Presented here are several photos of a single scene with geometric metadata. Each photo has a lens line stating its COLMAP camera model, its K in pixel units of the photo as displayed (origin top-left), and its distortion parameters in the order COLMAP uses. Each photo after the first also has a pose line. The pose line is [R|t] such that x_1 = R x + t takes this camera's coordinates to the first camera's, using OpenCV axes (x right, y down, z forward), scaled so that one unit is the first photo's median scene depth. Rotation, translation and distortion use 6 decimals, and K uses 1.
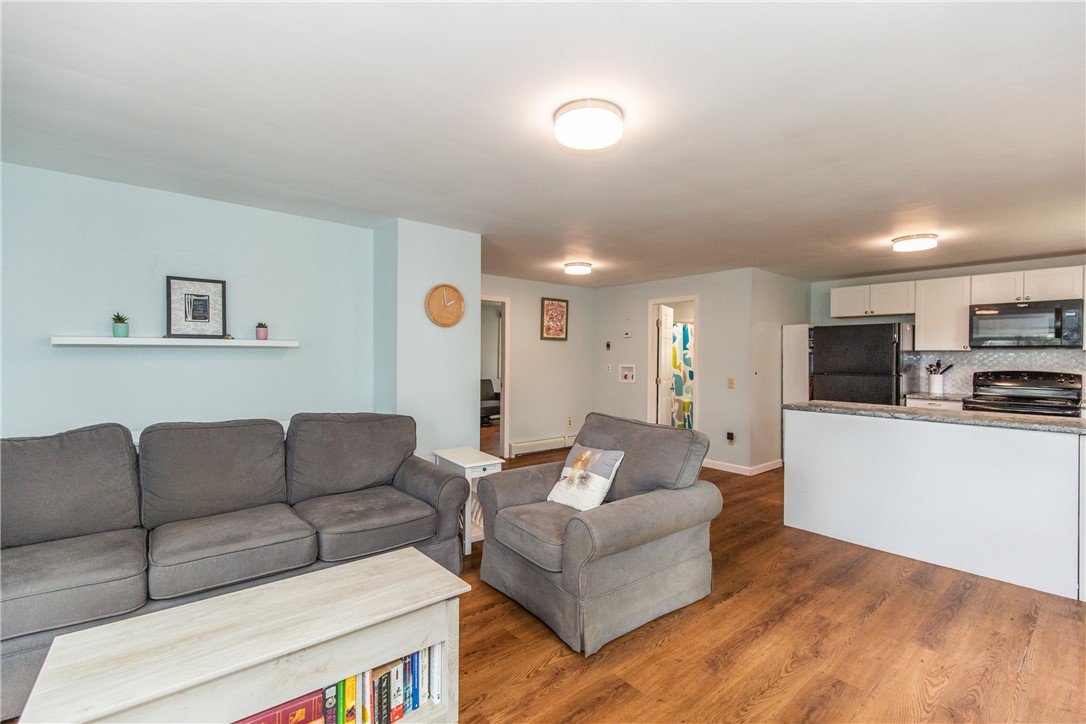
lens RADIAL K [[487.7, 0, 542.1], [0, 487.7, 362.1], [0, 0, 1]] dist [0.001817, 0.000505]
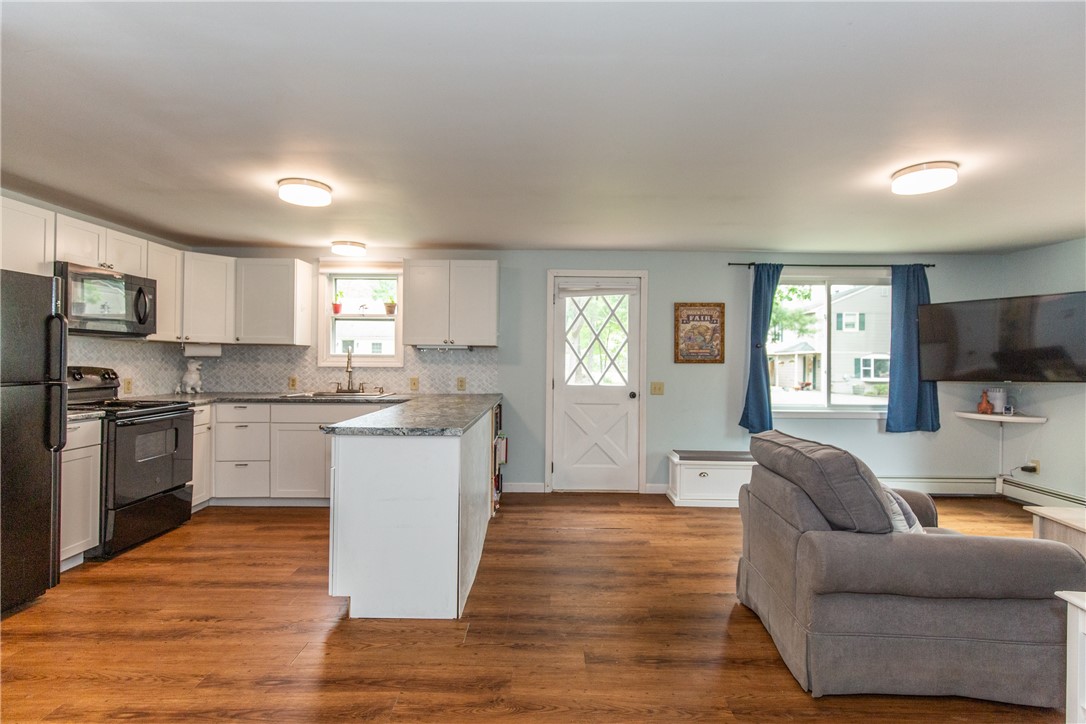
lens RADIAL K [[532.9, 0, 546.3], [0, 532.9, 358.8], [0, 0, 1]] dist [0.004081, 0.000449]
pose [[-0.766029, -0.017303, 0.642573, -0.033810], [-0.010763, 0.999843, 0.014093, -0.017647], [-0.642716, 0.003880, -0.766095, 1.792224]]
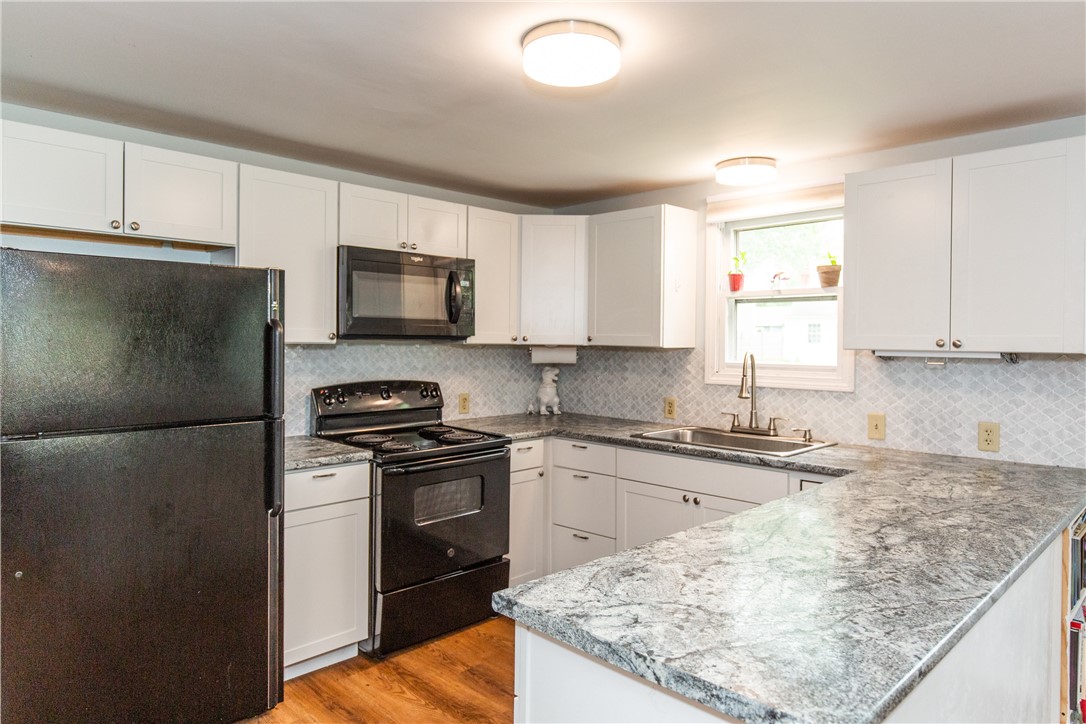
lens RADIAL K [[694.5, 0, 541.8], [0, 694.5, 345.5], [0, 0, 1]] dist [0.006181, -0.002243]
pose [[-0.084412, -0.021266, 0.996204, 0.316265], [0.000663, 0.999771, 0.021398, -0.056992], [-0.996431, 0.002467, -0.084378, 1.404180]]
